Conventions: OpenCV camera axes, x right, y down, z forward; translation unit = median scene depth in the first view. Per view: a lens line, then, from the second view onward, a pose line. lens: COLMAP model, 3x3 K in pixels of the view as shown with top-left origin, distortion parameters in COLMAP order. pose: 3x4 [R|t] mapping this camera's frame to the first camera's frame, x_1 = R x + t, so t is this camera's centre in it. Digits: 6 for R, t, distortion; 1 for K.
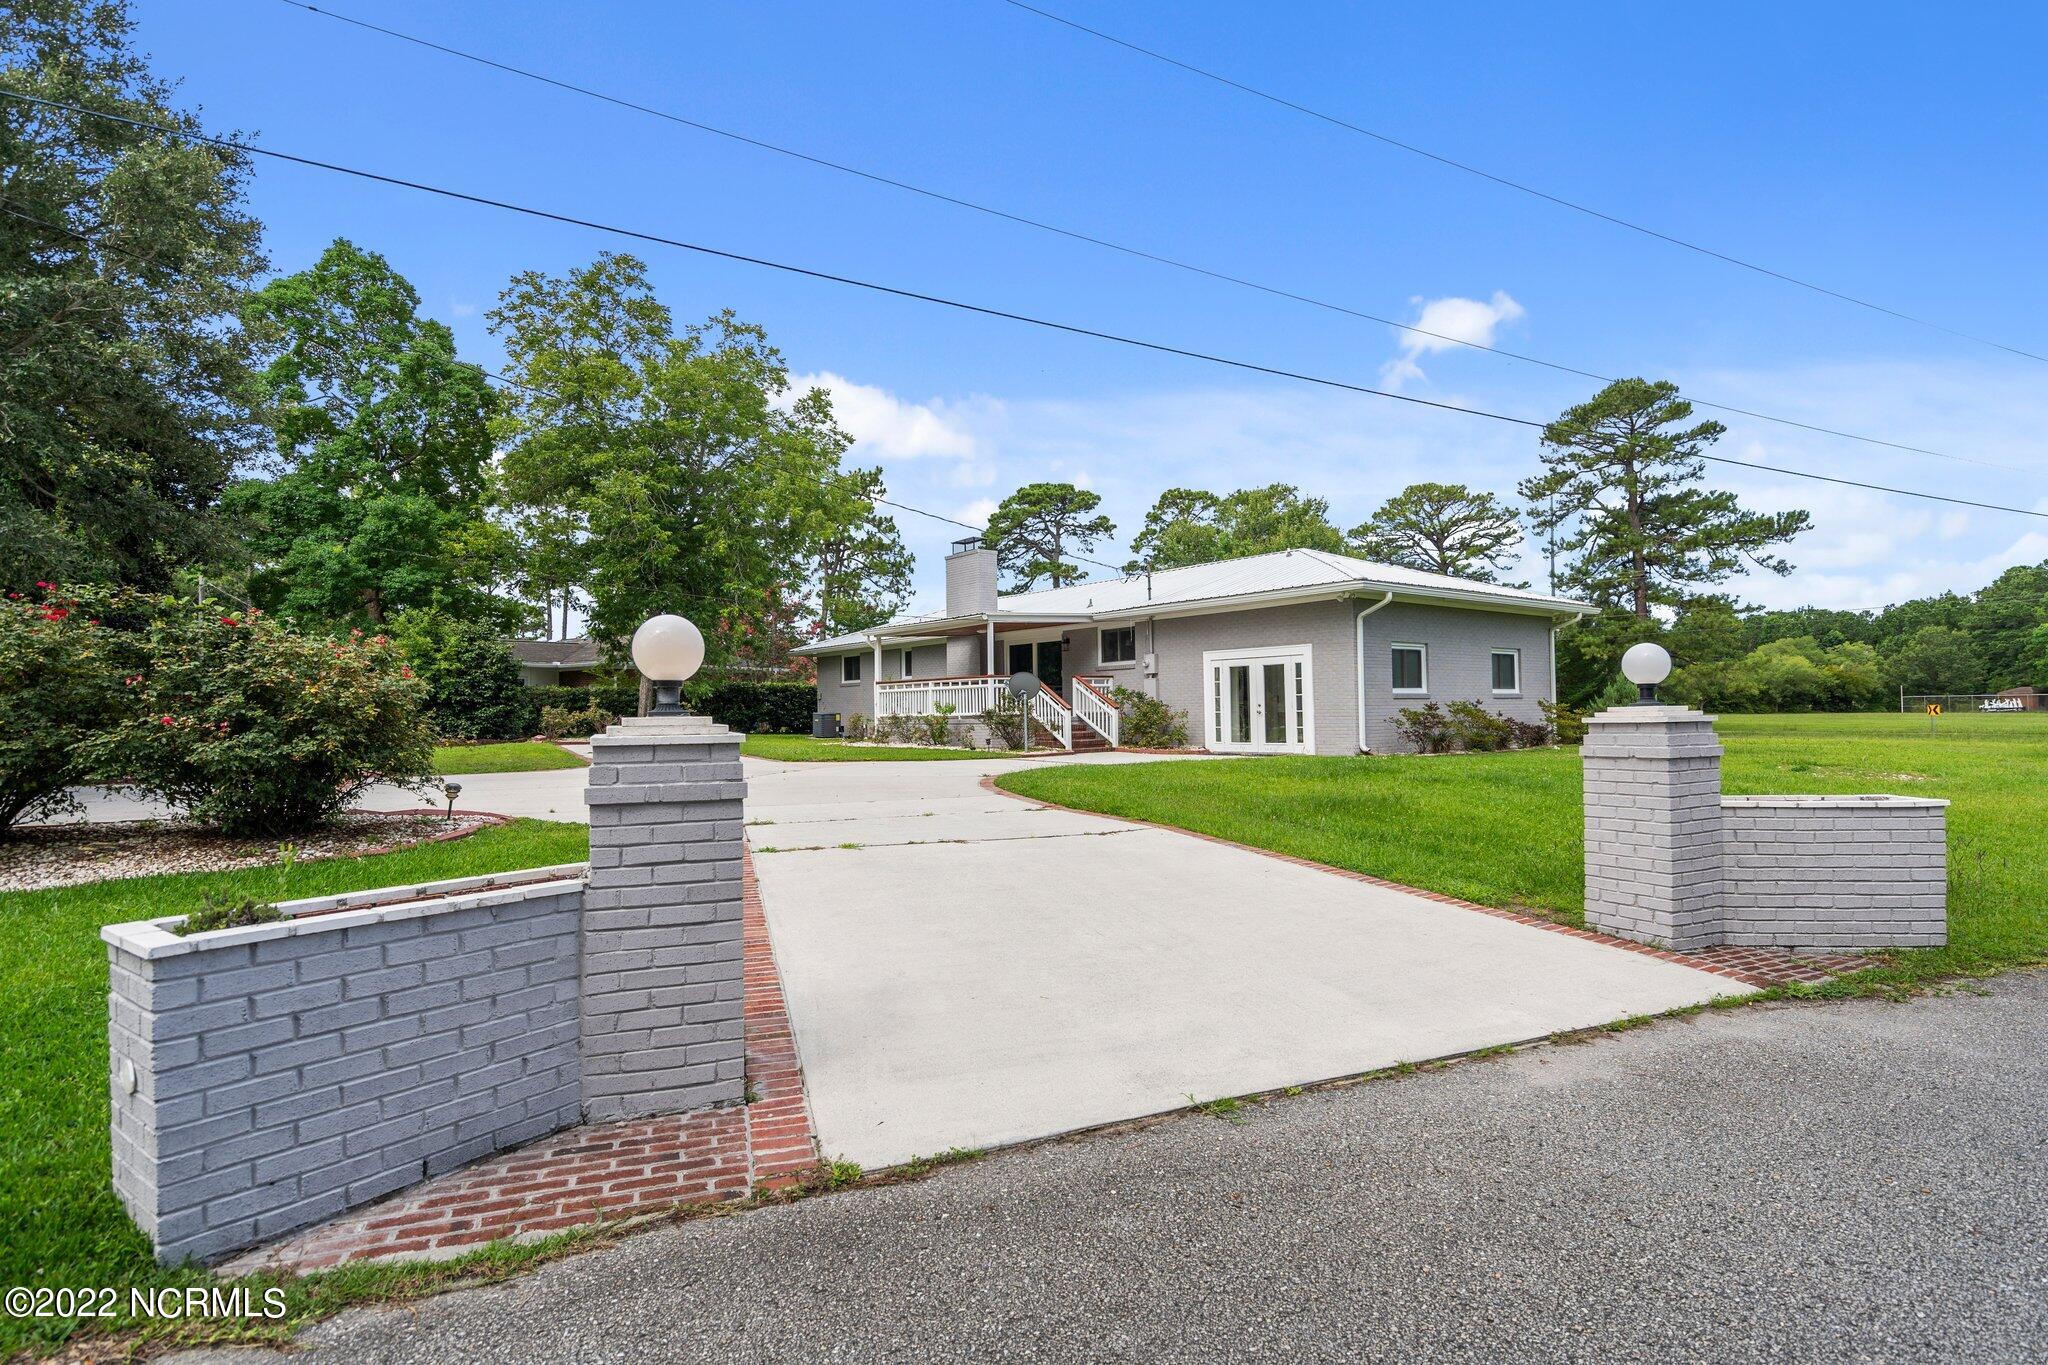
lens RADIAL K [[1031.6, 0, 1024.0], [0, 1031.6, 682.5], [0, 0, 1]] dist [-0.002613, -0.000164]
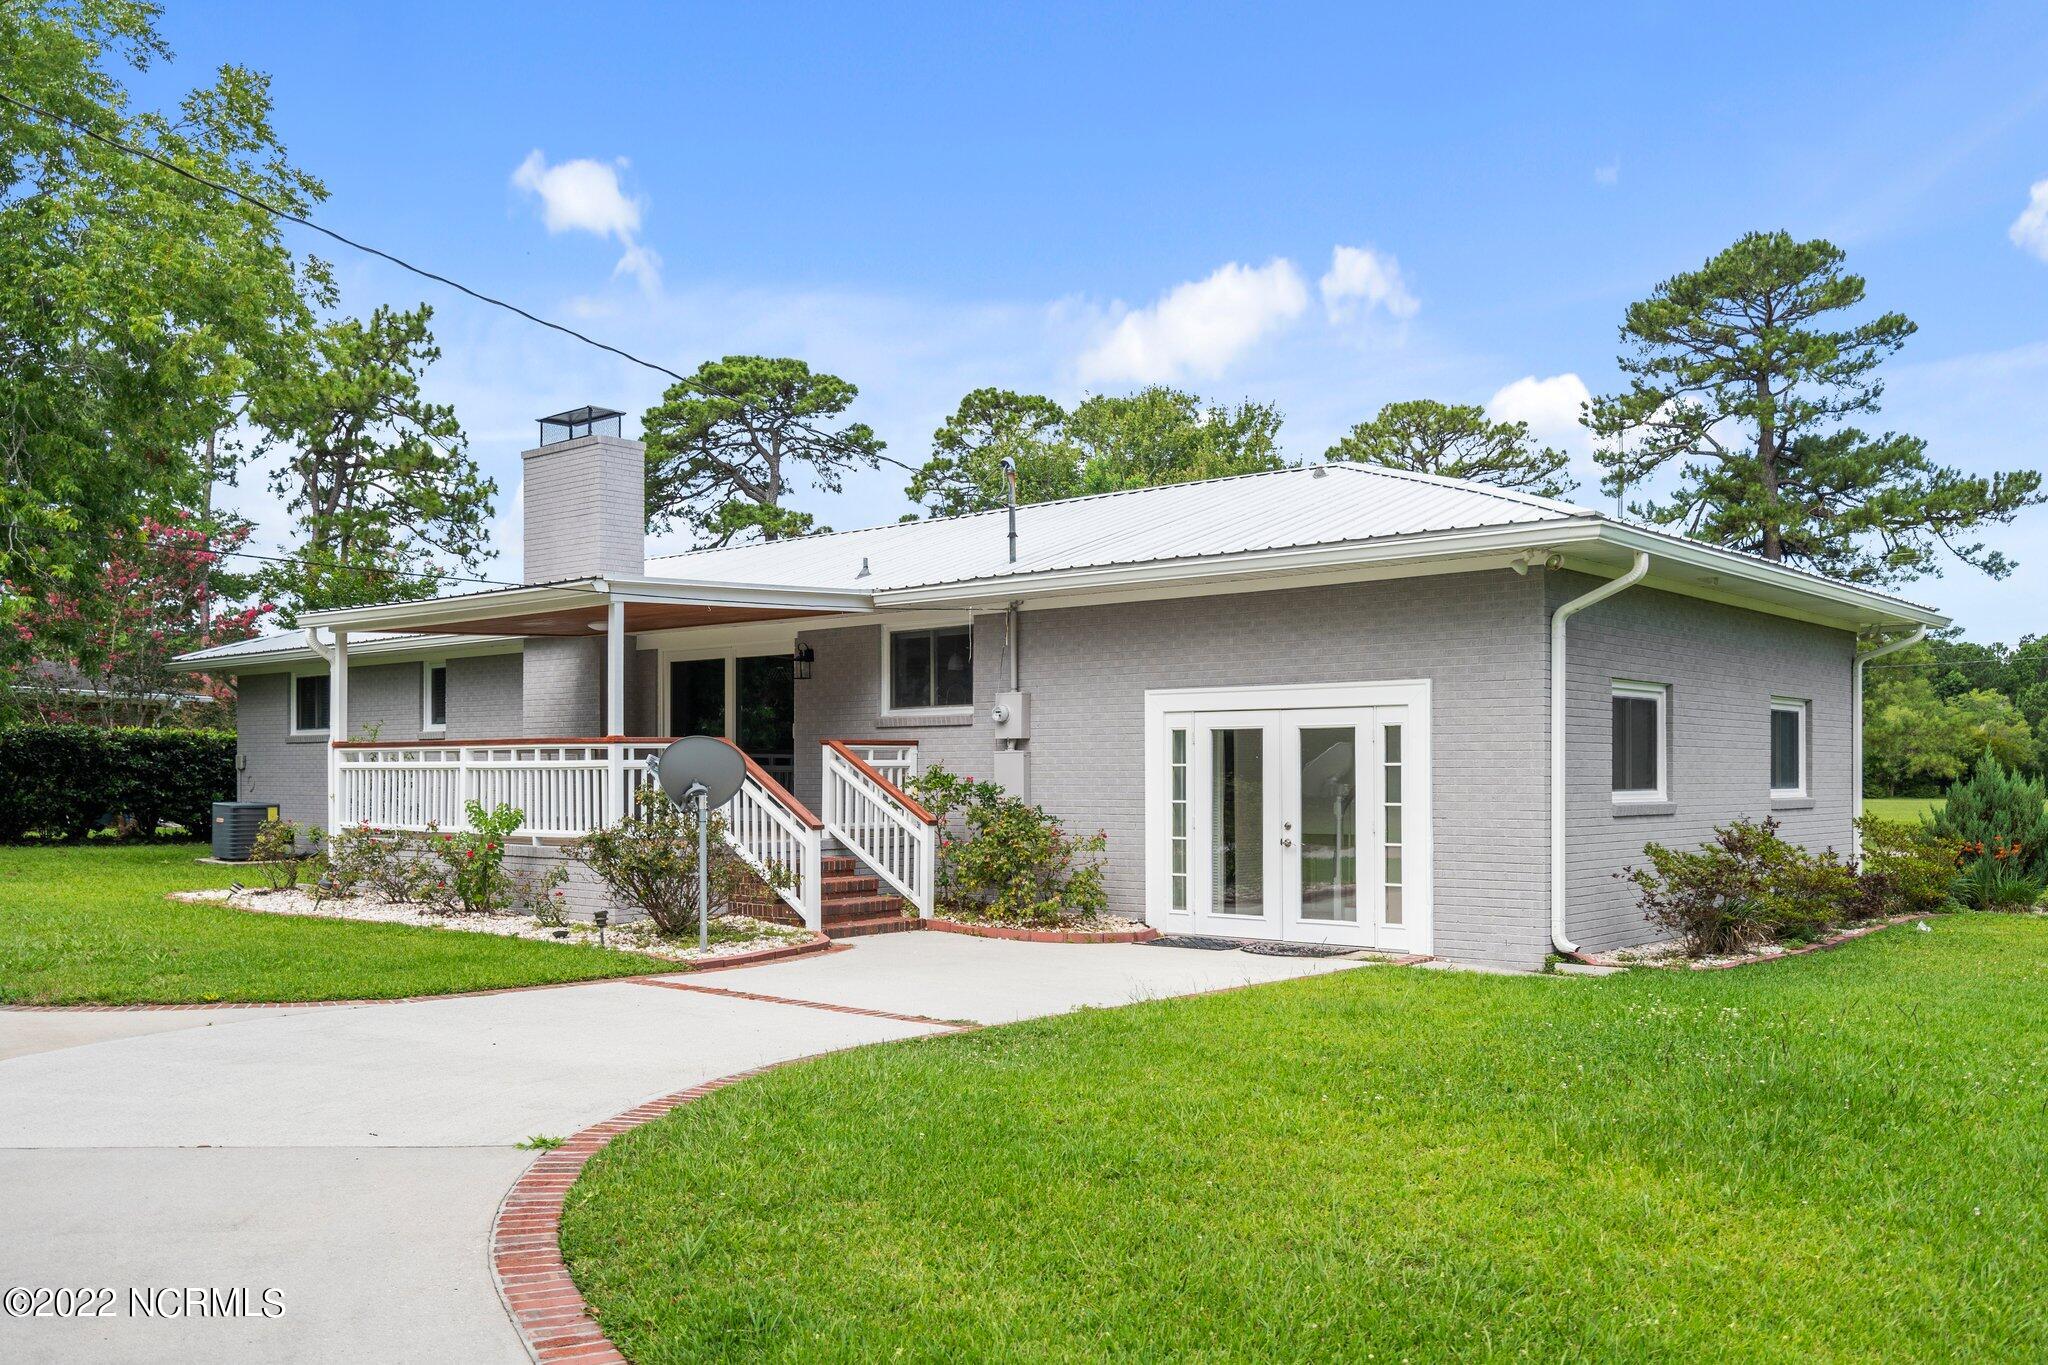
lens RADIAL K [[1702.8, 0, 1025.7], [0, 1702.8, 767.4], [0, 0, 1]] dist [0.009454, 0.001662]
pose [[0.982867, 0.015882, 0.183632, 0.000786], [-0.020285, 0.999550, 0.022119, -0.004751], [-0.183198, -0.025465, 0.982746, 0.122638]]
